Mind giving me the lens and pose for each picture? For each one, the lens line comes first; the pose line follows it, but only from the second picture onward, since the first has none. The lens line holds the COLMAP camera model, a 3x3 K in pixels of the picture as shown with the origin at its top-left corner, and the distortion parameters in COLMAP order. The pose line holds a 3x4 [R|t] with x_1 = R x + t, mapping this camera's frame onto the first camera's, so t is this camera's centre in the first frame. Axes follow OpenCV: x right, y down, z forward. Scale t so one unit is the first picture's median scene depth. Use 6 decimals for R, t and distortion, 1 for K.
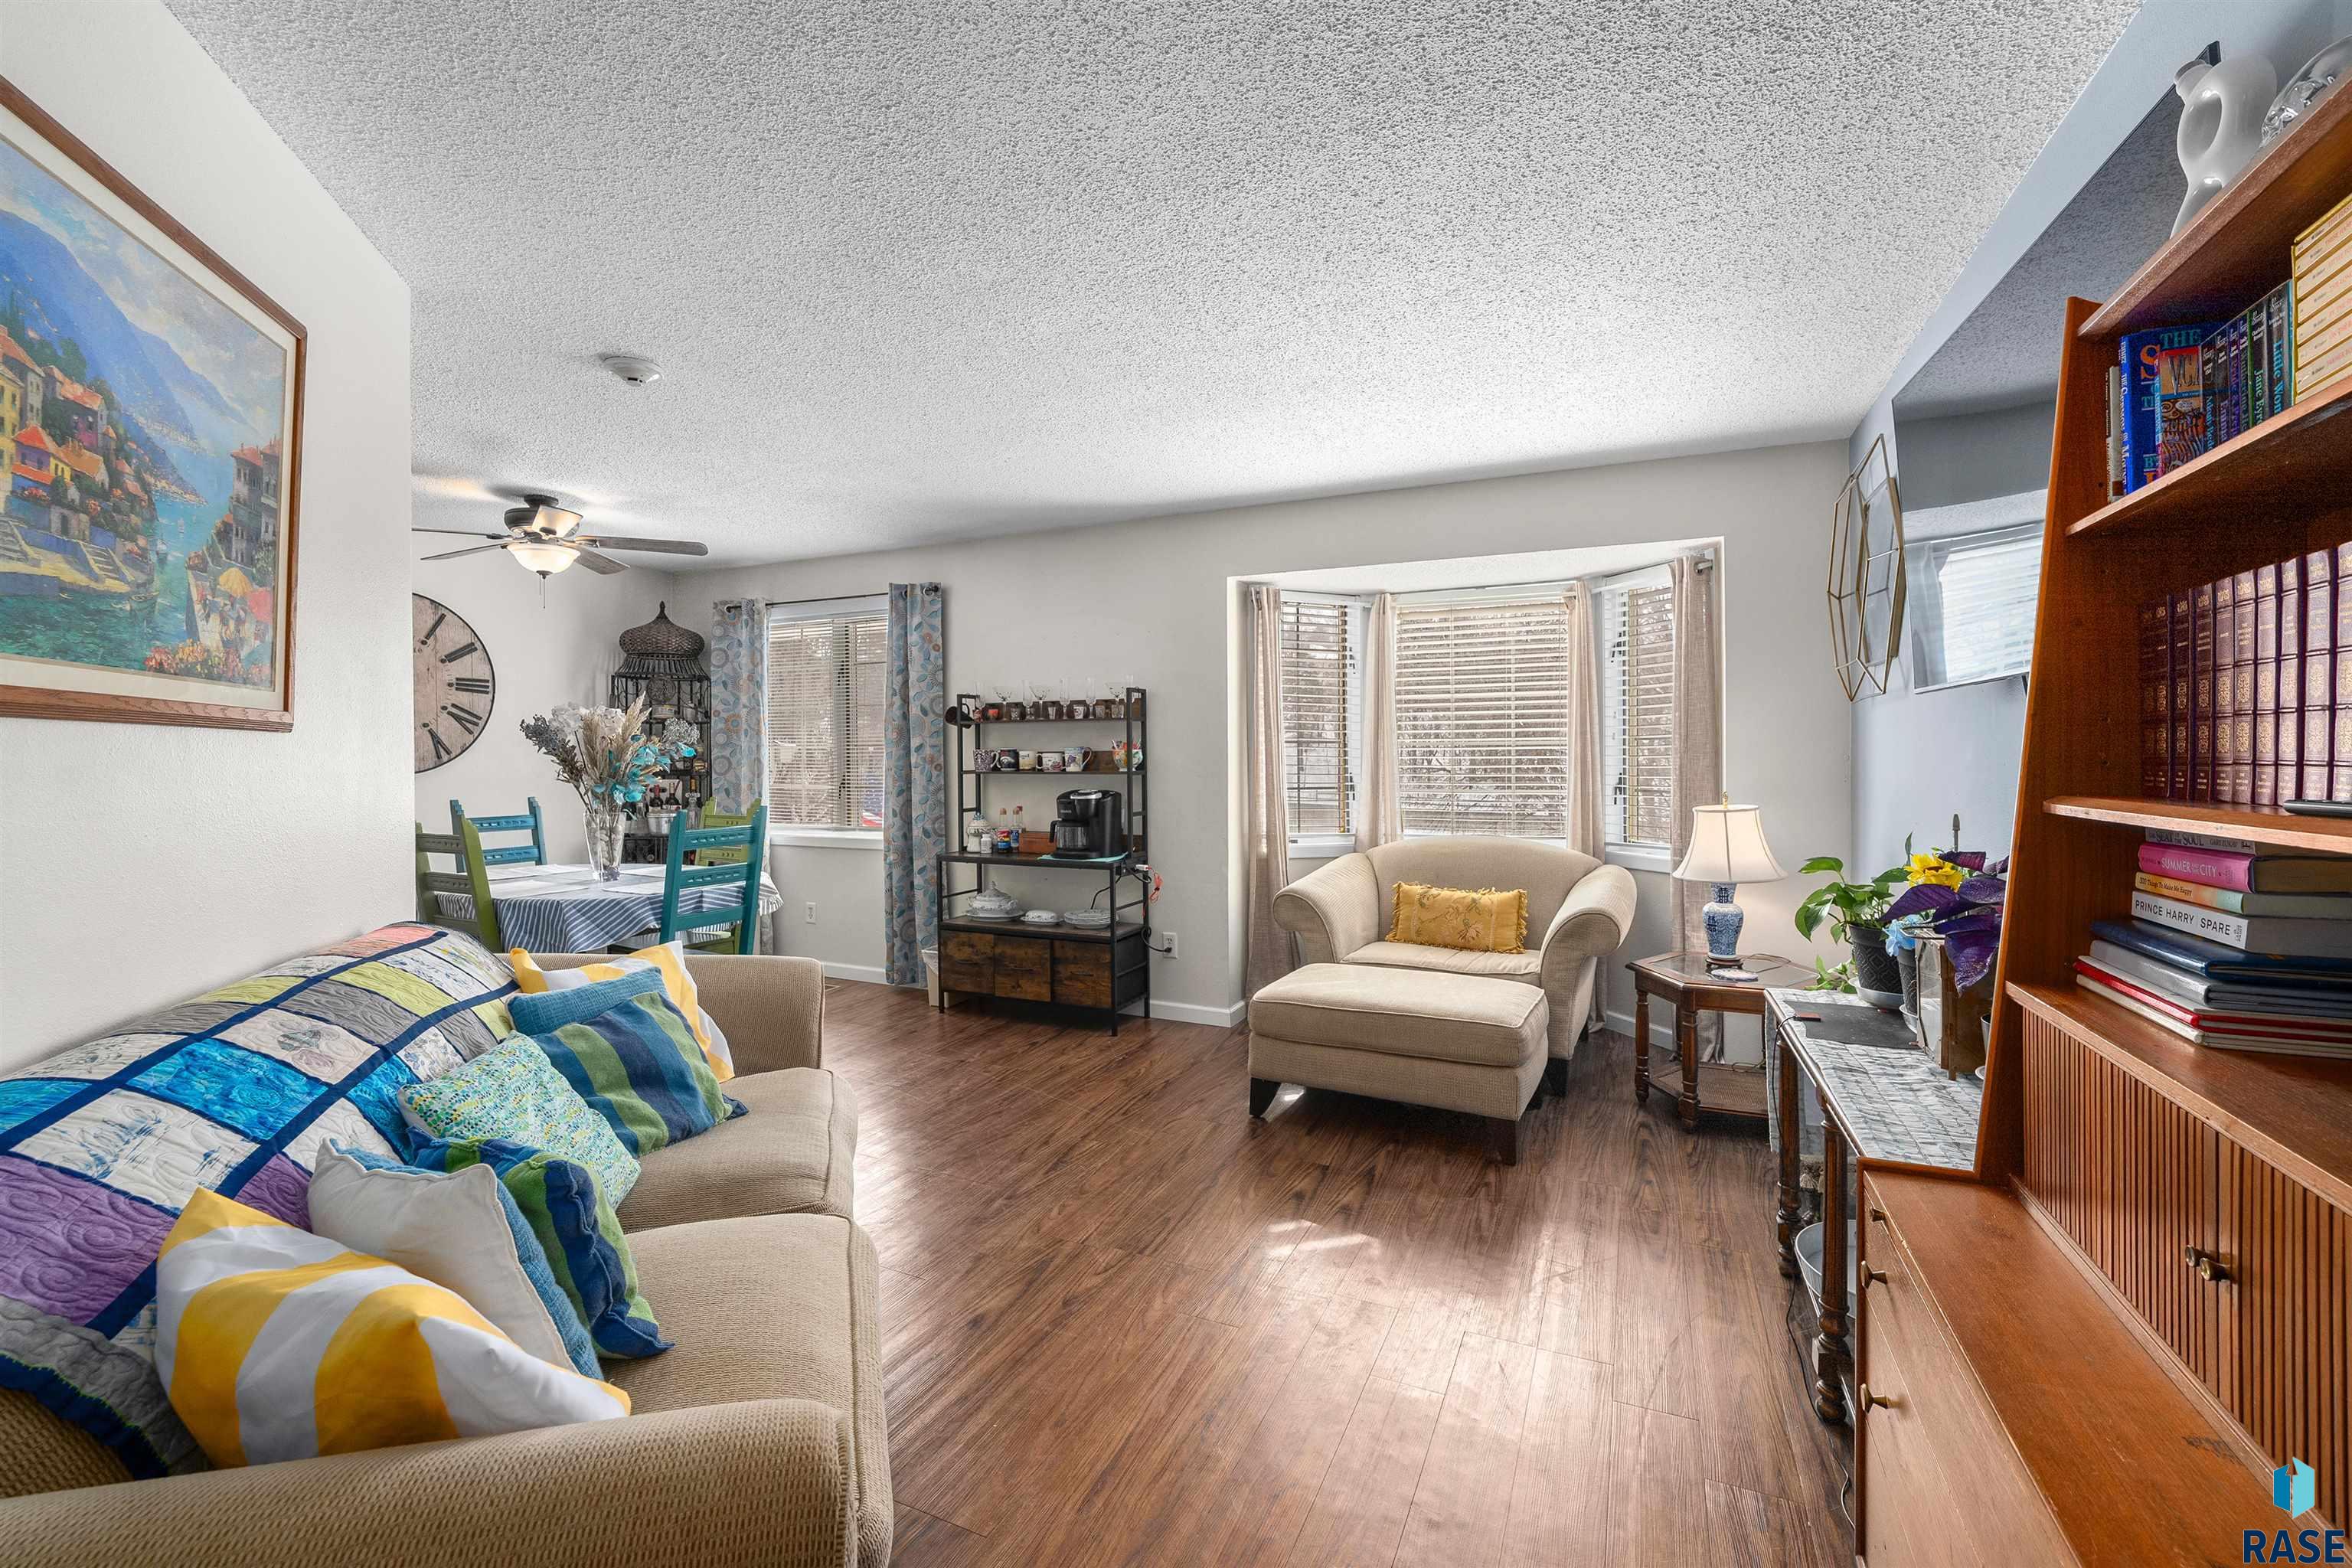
lens RADIAL K [[981.9, 0, 1189.3], [0, 981.9, 761.1], [0, 0, 1]] dist [-0.024250, 0.003248]
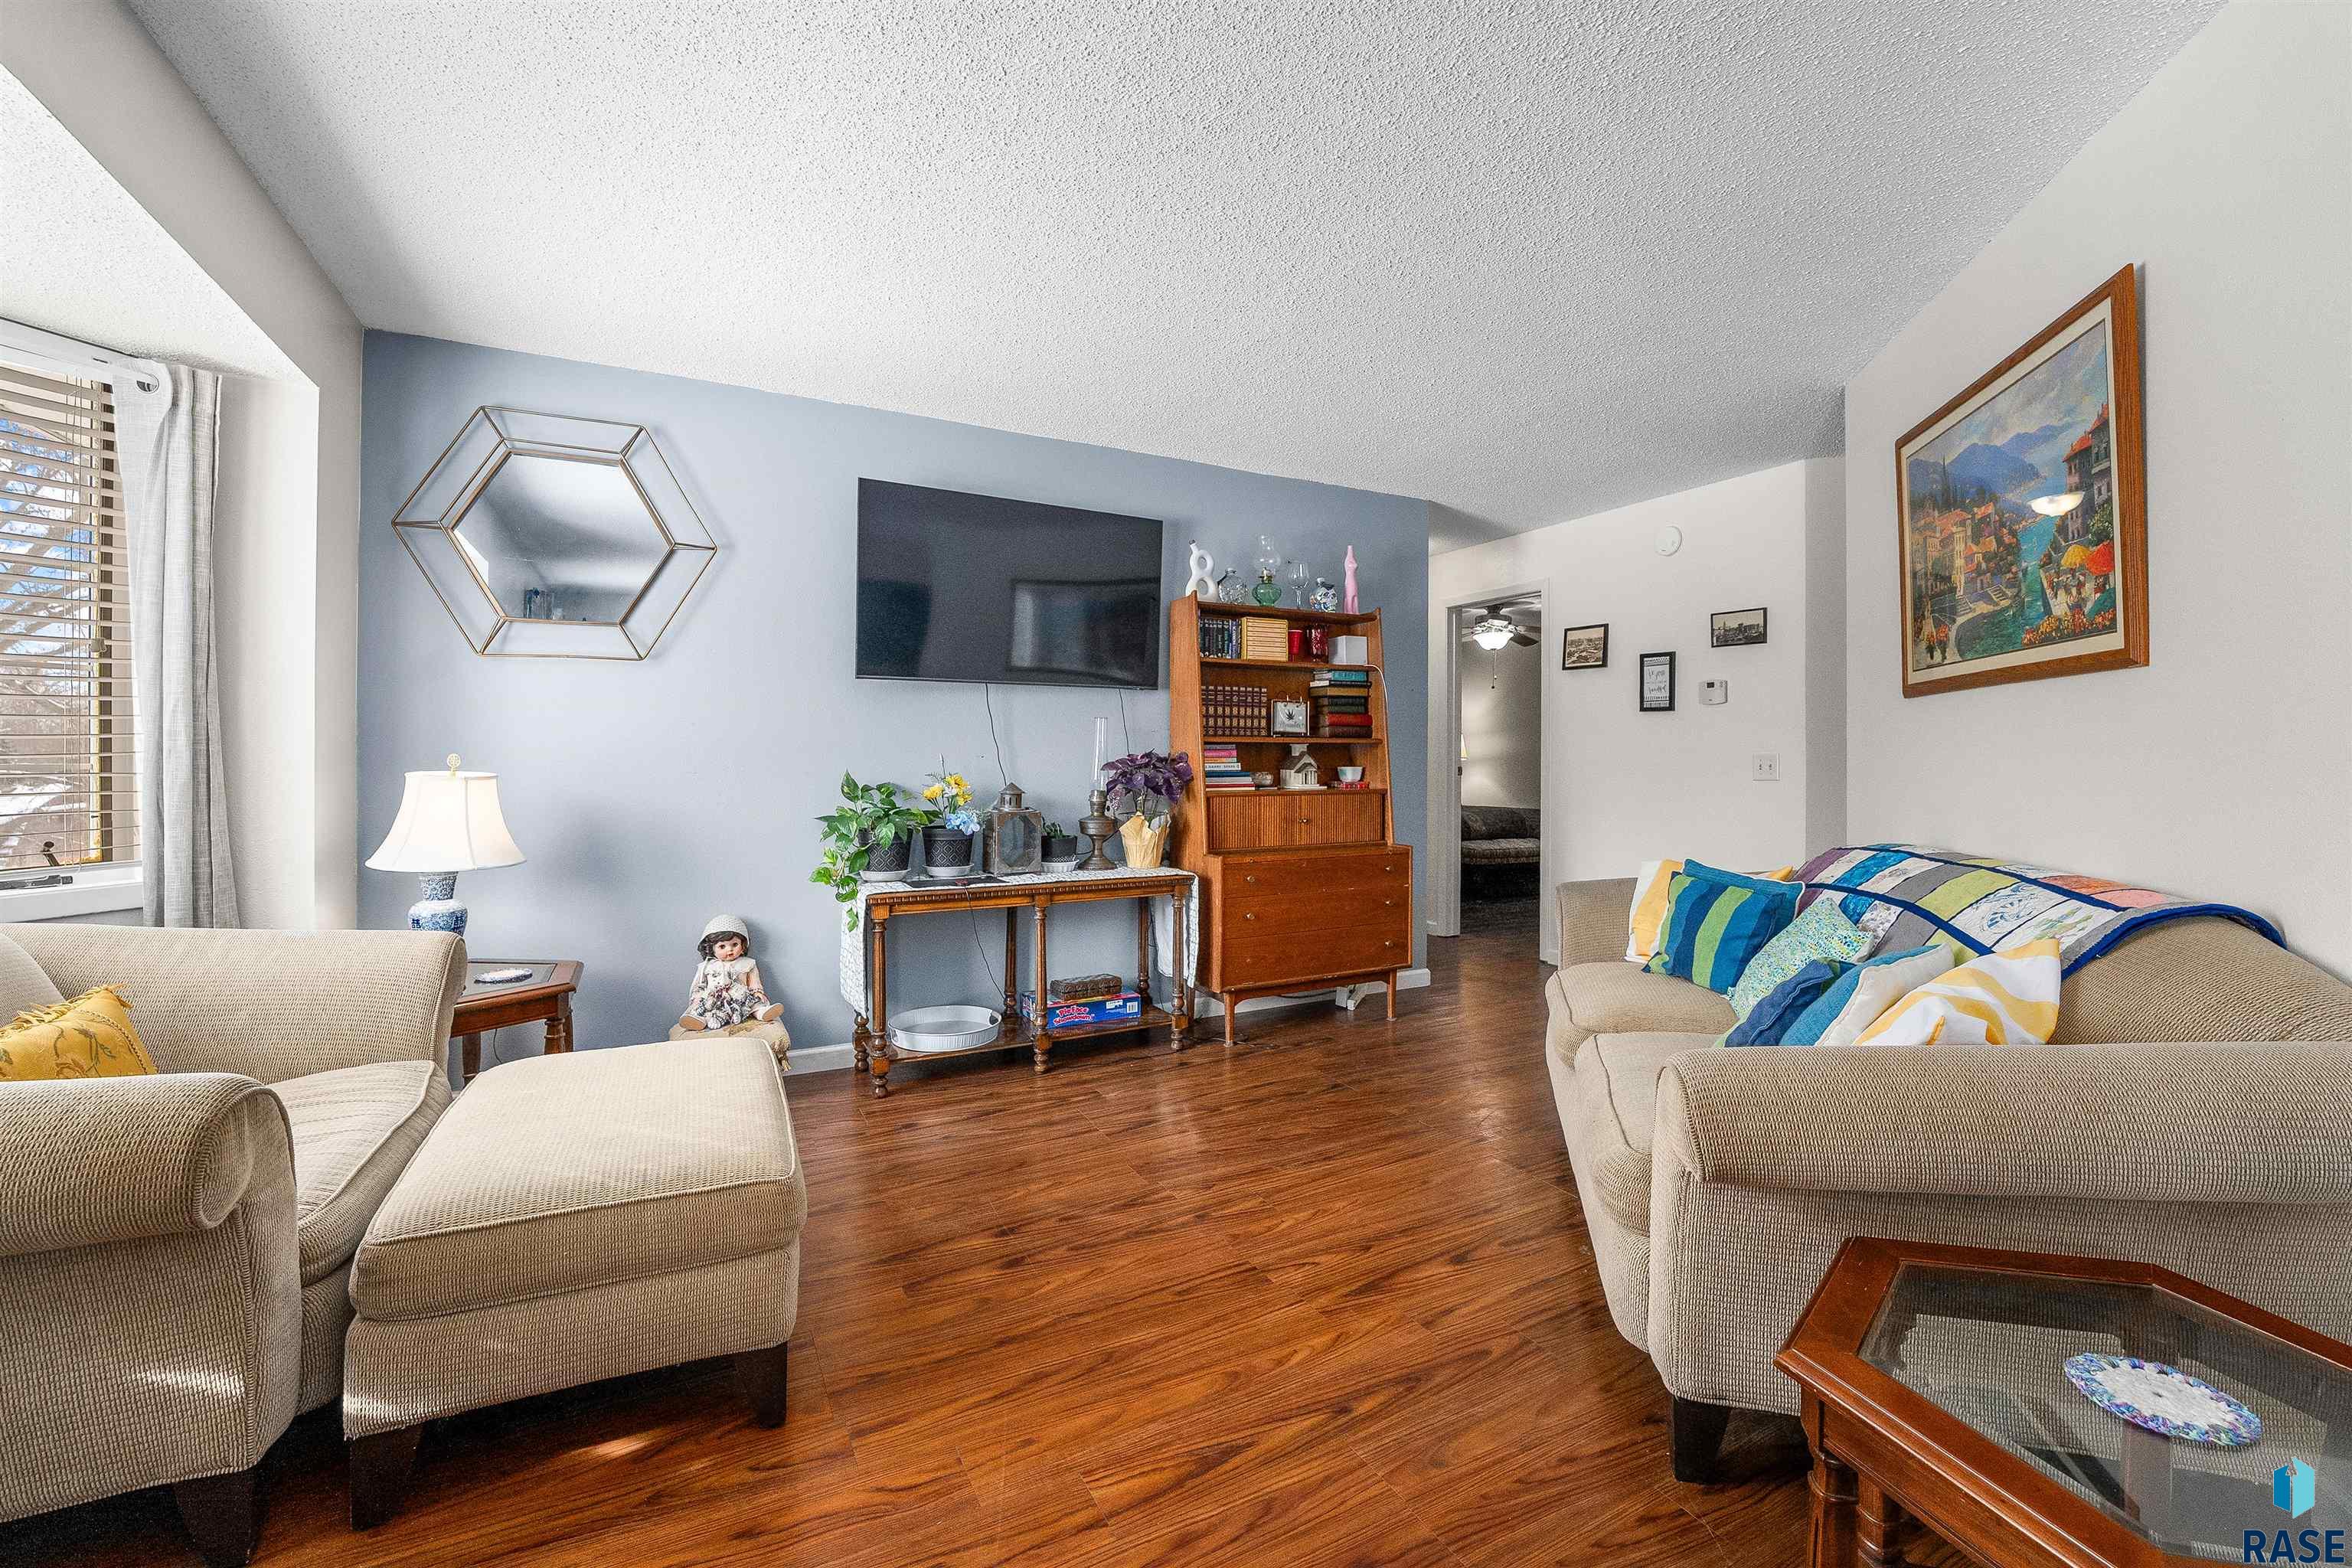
lens RADIAL K [[981.9, 0, 1199.1], [0, 981.9, 753.6], [0, 0, 1]] dist [-0.024250, 0.003248]
pose [[-0.799083, 0.004763, 0.601201, -0.274450], [0.004727, 0.999987, -0.001639, 0.021751], [-0.601202, 0.001532, -0.799096, 0.879450]]
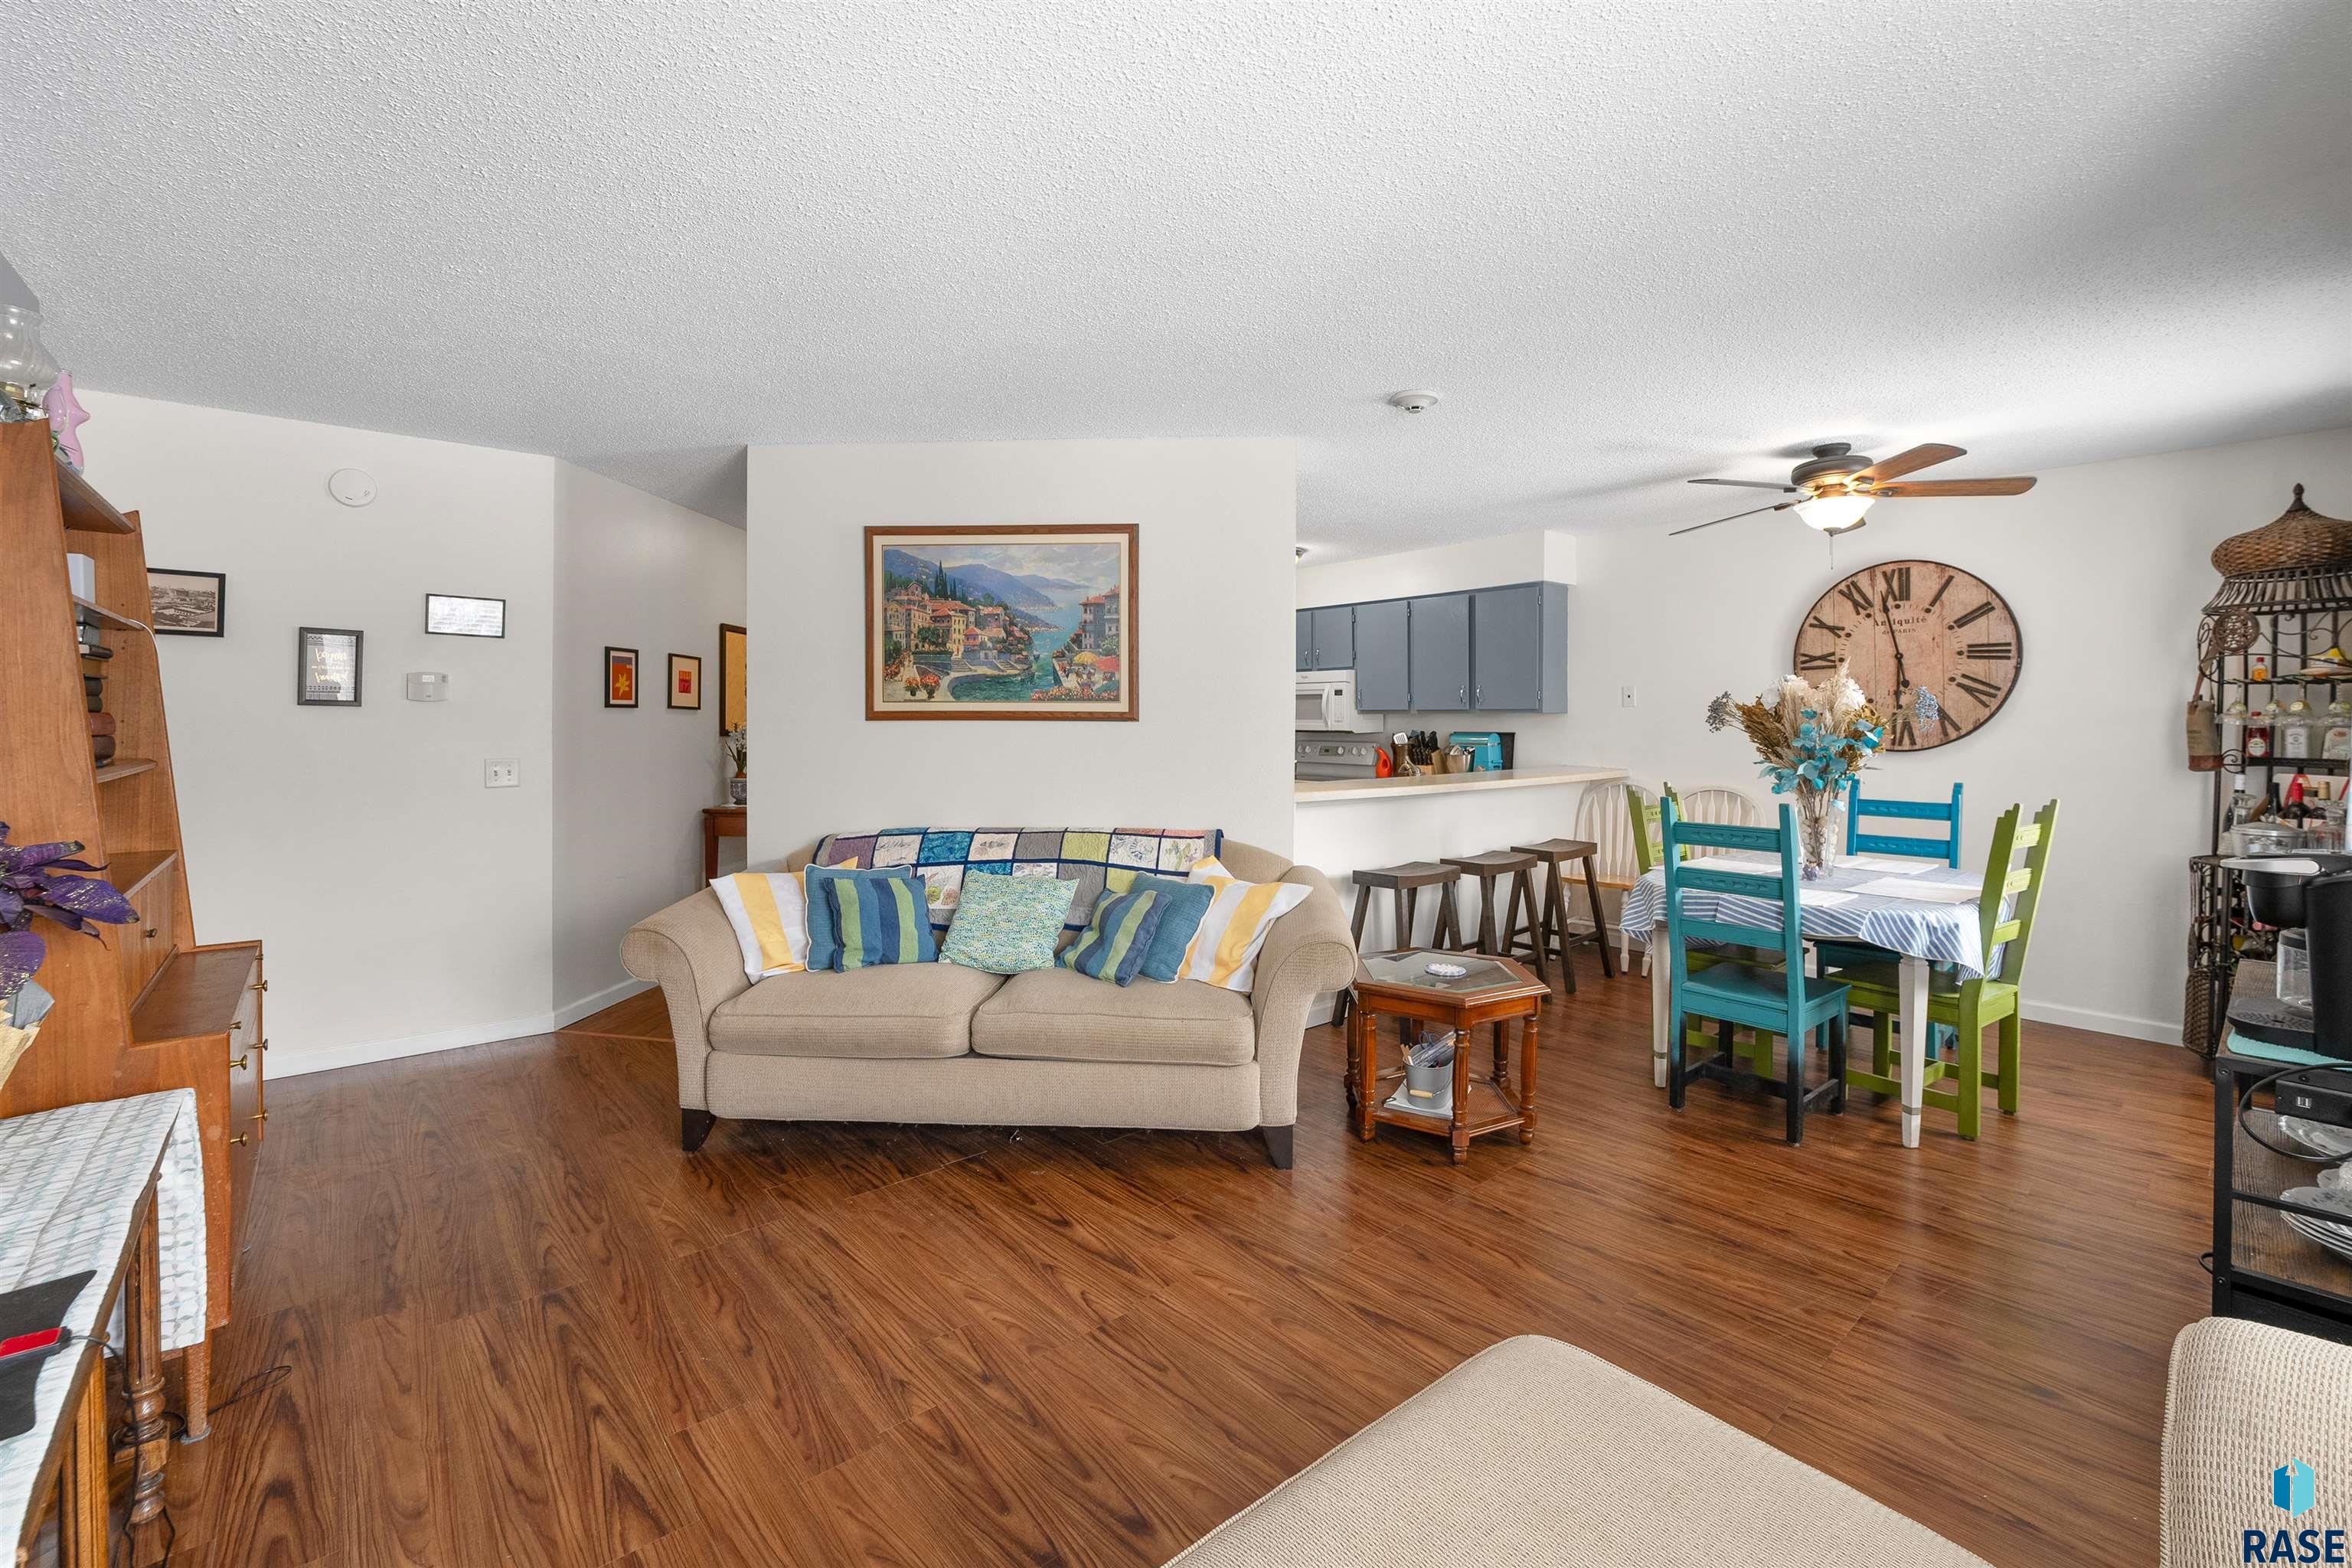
lens RADIAL K [[981.9, 0, 1191.8], [0, 981.9, 731.1], [0, 0, 1]] dist [-0.024250, 0.003248]
pose [[-0.403188, 0.011417, -0.915046, 0.349813], [-0.006282, 0.999864, 0.015244, -0.015659], [0.915096, 0.011894, -0.403061, 0.716899]]
